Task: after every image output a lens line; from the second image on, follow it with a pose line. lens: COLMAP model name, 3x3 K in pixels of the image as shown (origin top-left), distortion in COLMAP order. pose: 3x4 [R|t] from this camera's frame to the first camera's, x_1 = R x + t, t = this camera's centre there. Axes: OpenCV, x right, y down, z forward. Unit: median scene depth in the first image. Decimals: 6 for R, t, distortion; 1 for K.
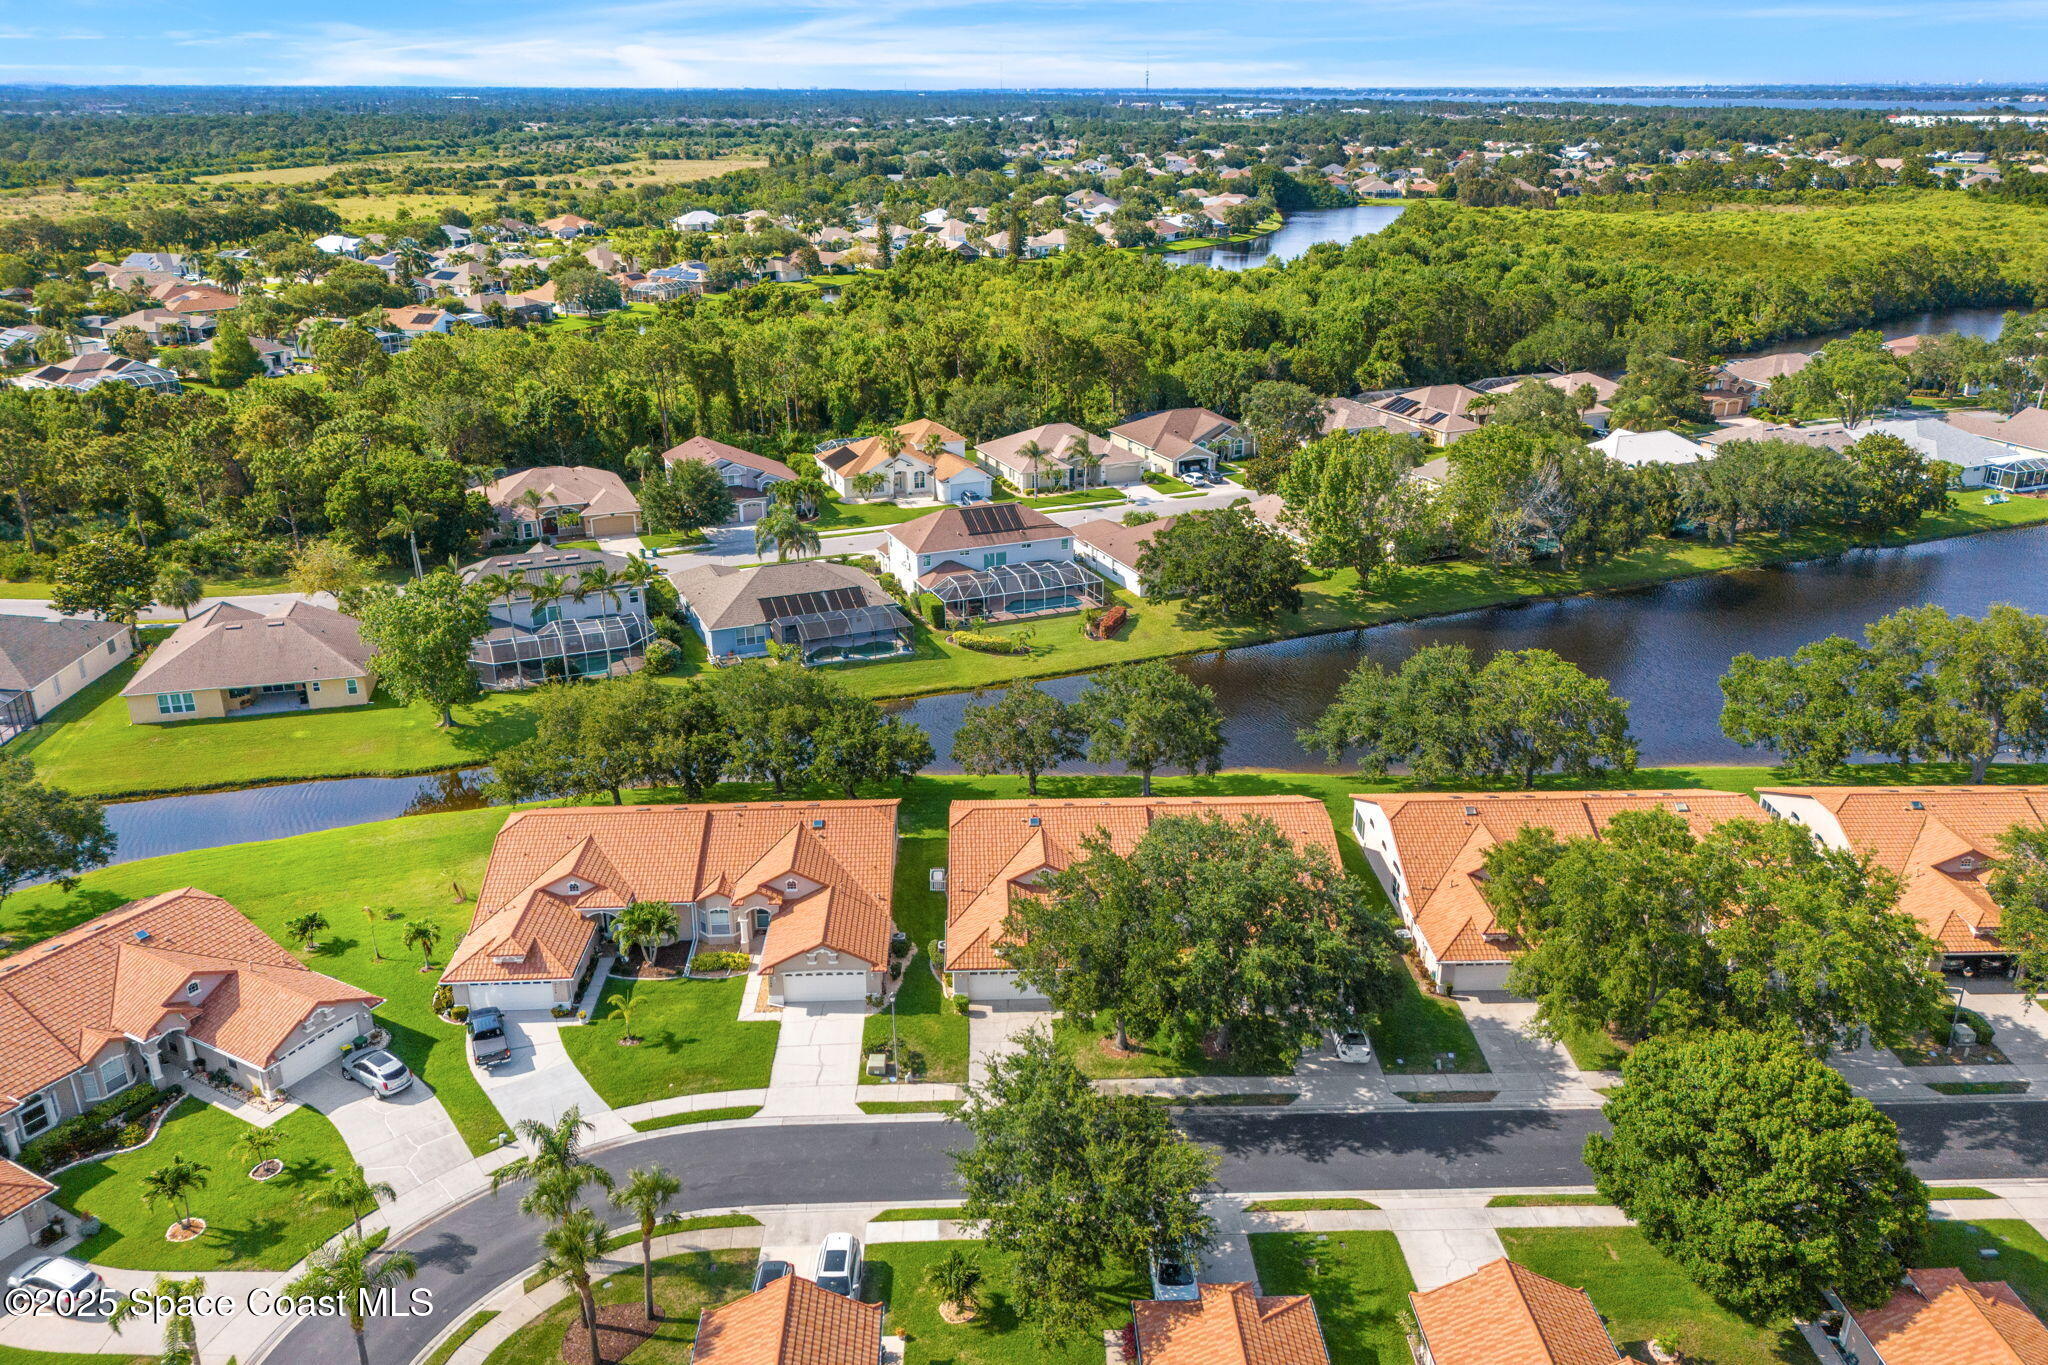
lens RADIAL K [[1519.6, 0, 1024.0], [0, 1519.6, 682.5], [0, 0, 1]] dist [-0.000044, -0.000032]
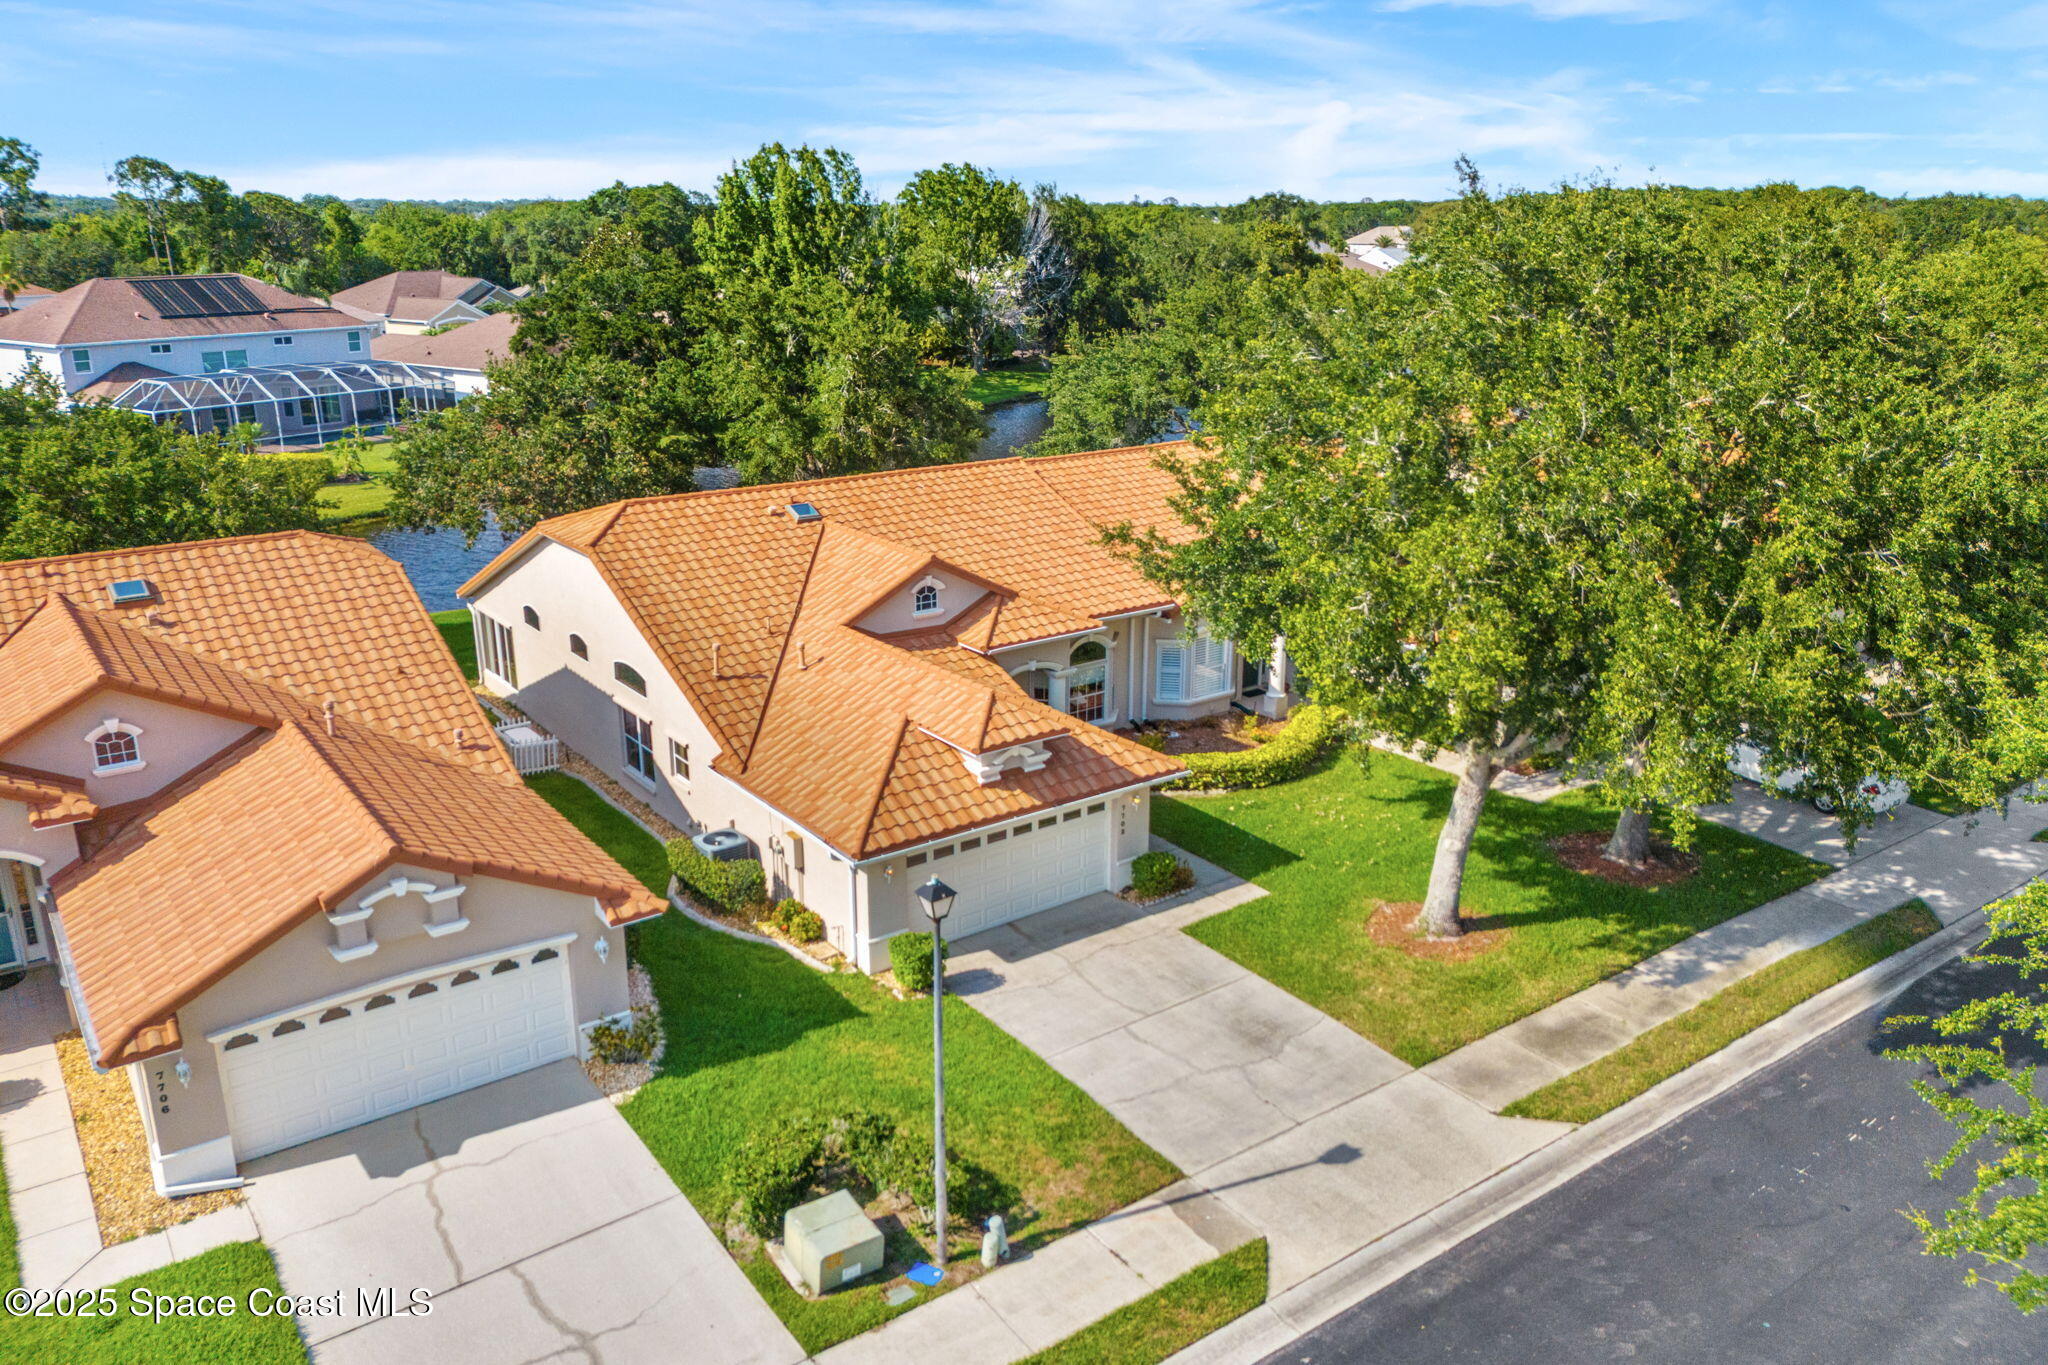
lens RADIAL K [[1519.6, 0, 1024.0], [0, 1519.6, 682.5], [0, 0, 1]] dist [-0.000044, -0.000032]
pose [[0.825838, -0.164611, 0.539346, -0.180281], [0.198787, 0.980029, -0.005269, 0.171484], [-0.527707, 0.111567, 0.842068, 0.768623]]
